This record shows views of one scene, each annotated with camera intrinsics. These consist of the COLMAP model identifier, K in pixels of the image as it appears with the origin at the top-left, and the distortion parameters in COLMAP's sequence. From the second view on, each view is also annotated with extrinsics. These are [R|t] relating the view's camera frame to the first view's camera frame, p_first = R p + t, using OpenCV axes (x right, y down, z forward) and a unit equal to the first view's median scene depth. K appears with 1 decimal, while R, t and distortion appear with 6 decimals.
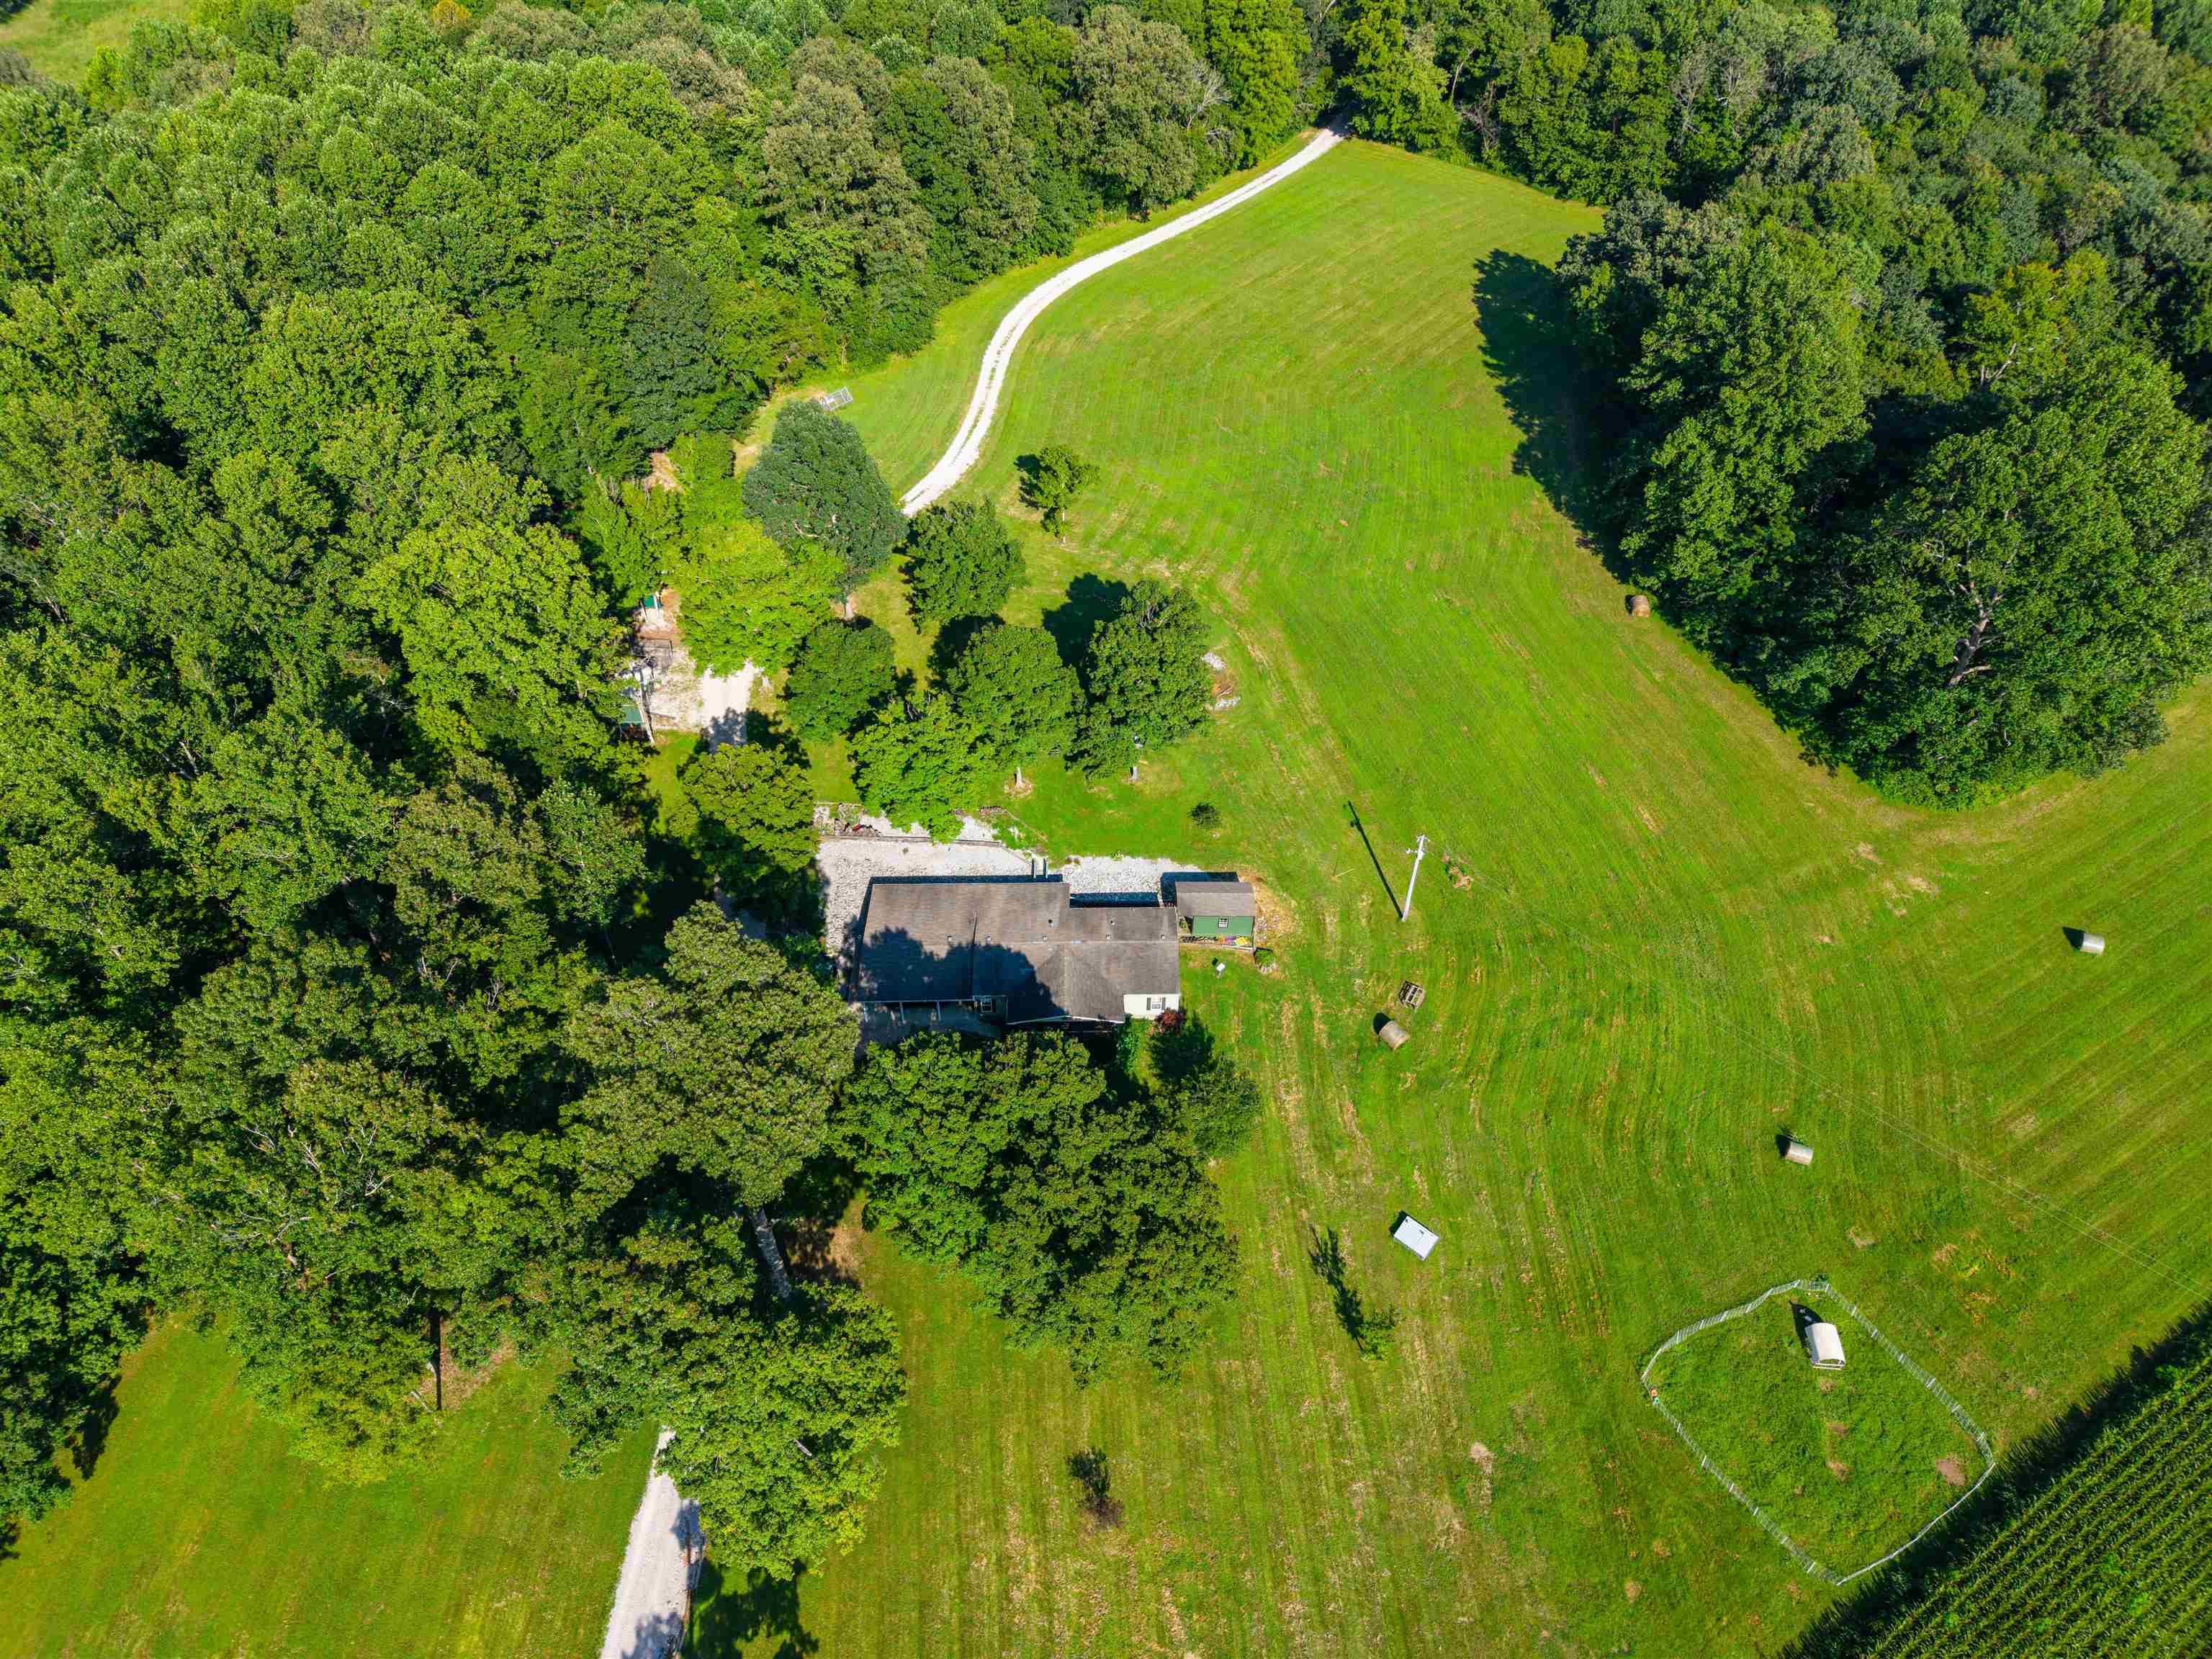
lens RADIAL K [[1497.3, 0, 1106.0], [0, 1497.3, 829.5], [0, 0, 1]] dist [-0.000901, -0.004401]
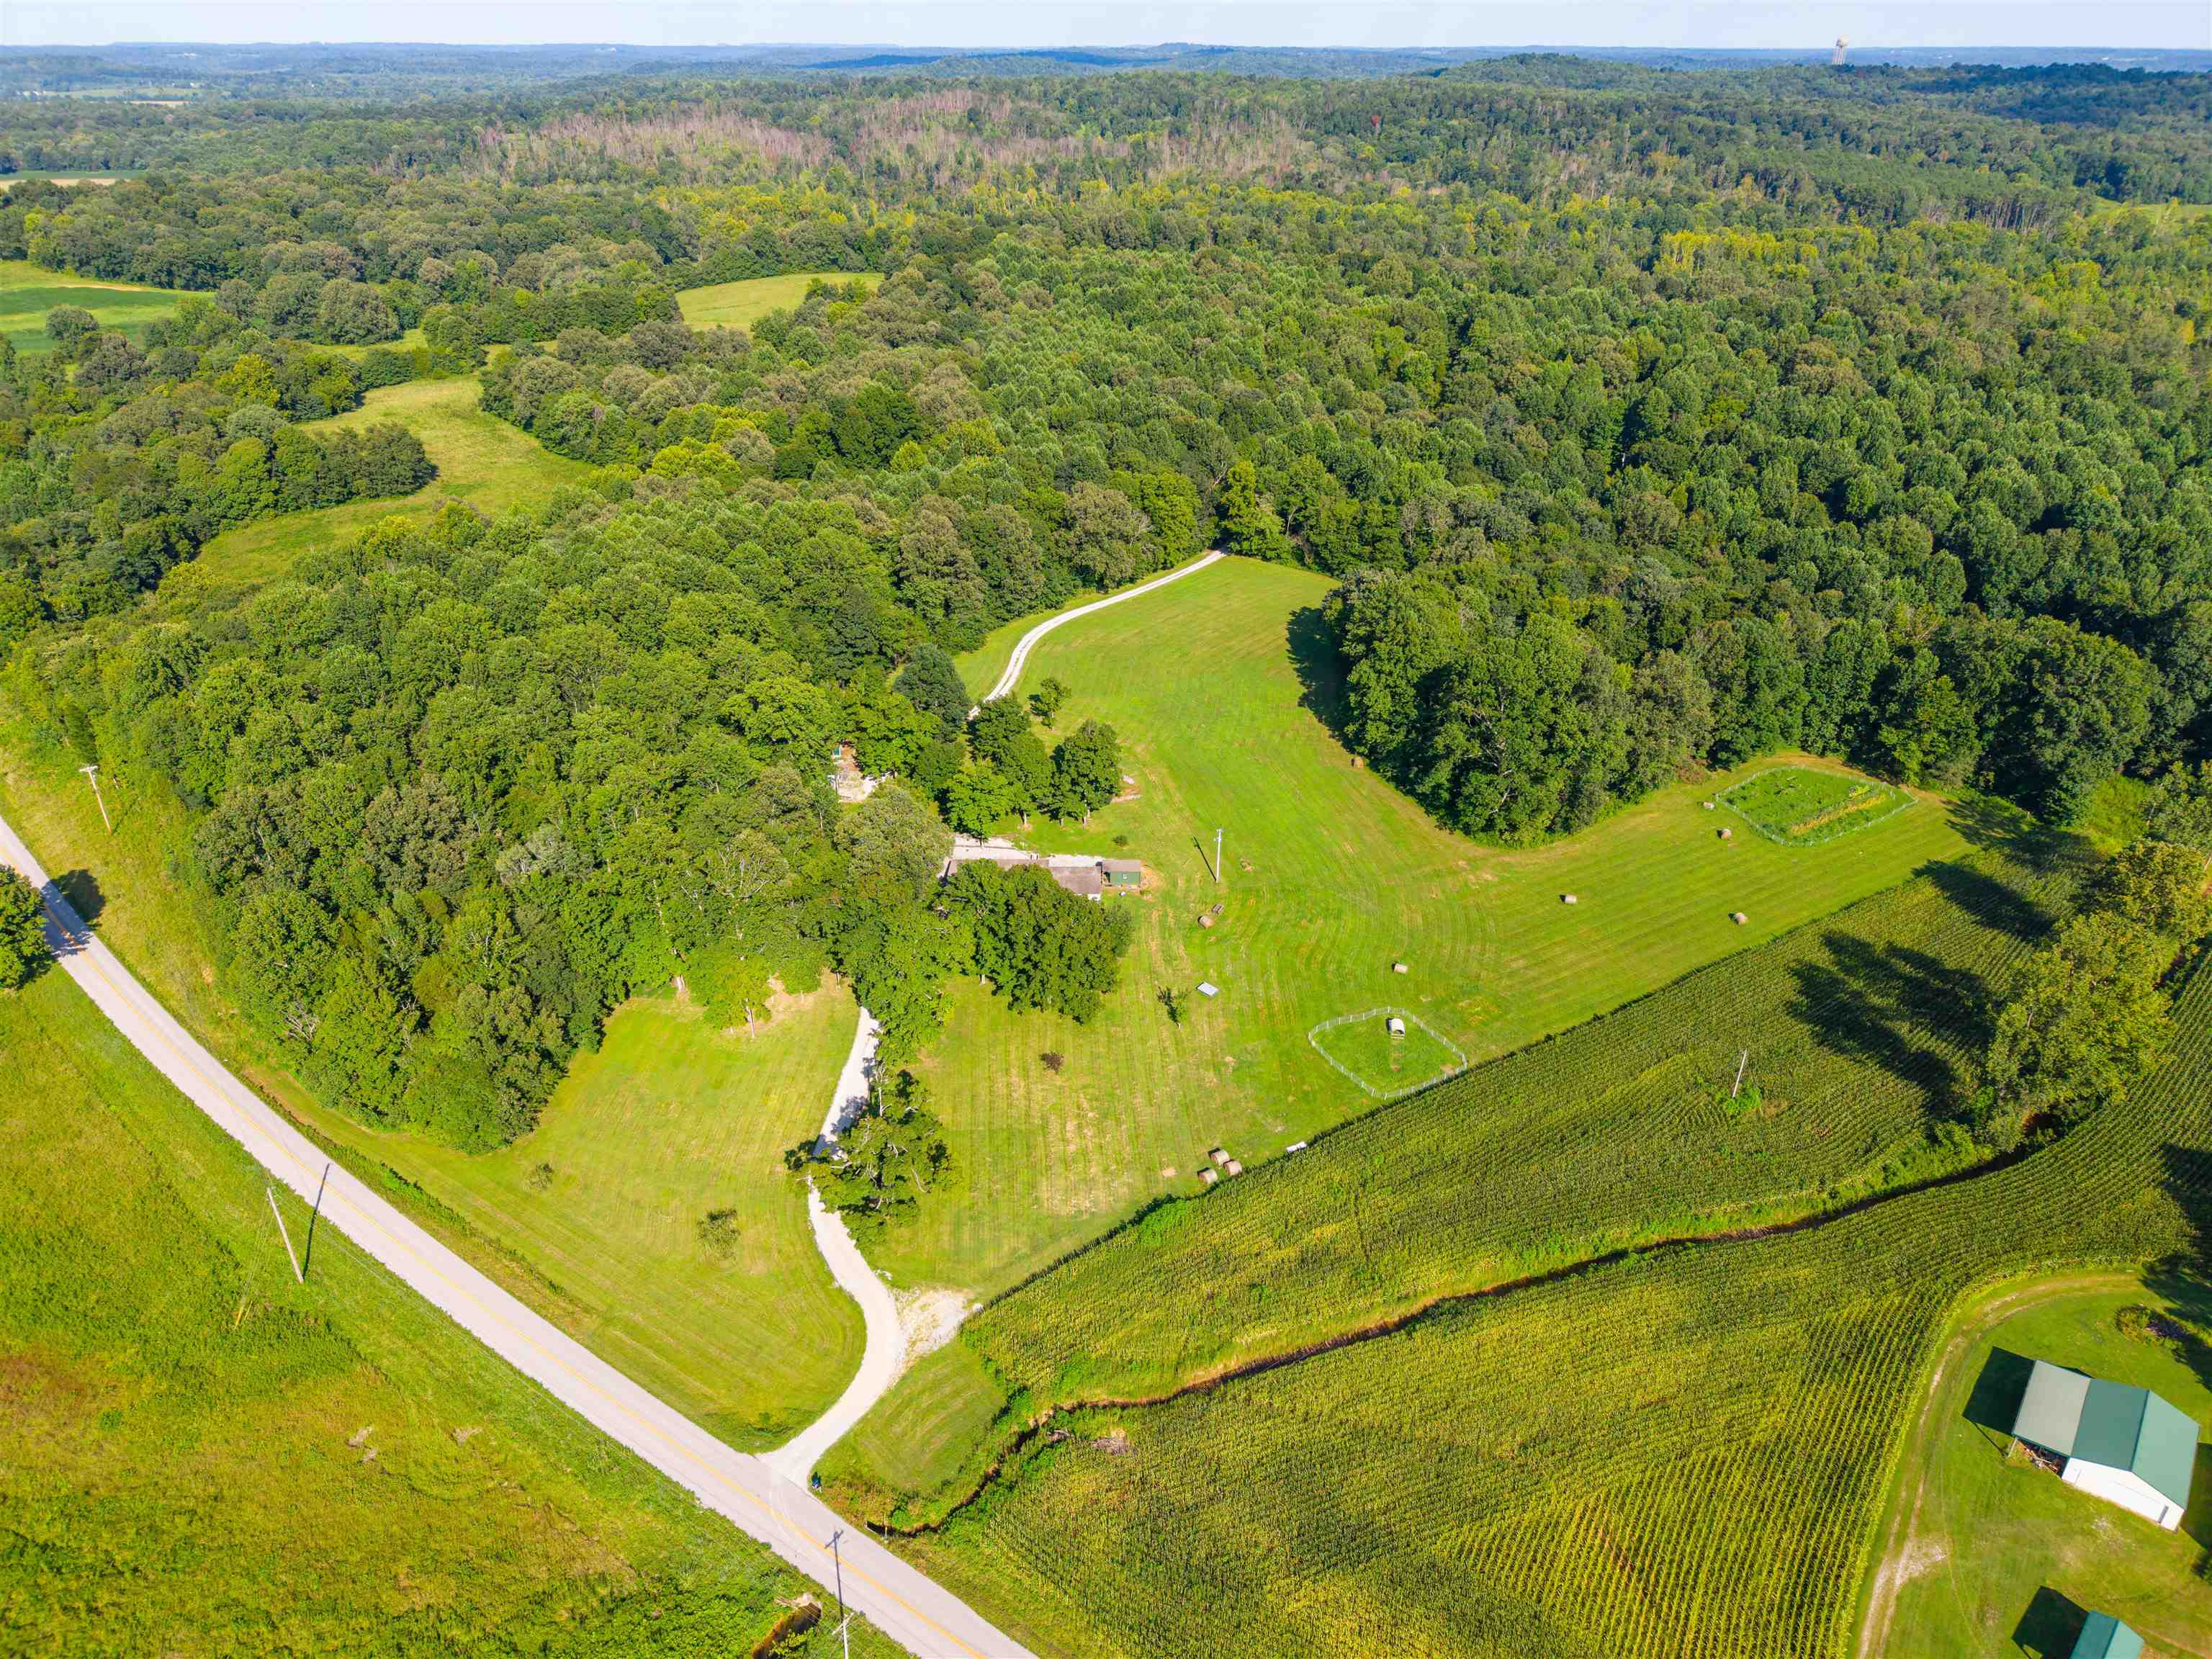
lens RADIAL K [[1484.2, 0, 1109.6], [0, 1484.2, 833.6], [0, 0, 1]] dist [0.009714, -0.003068]
pose [[0.999949, 0.003801, -0.009361, 0.058958], [-0.006332, 0.957736, -0.287580, 0.449302], [0.007872, 0.287624, 0.957711, -0.721389]]
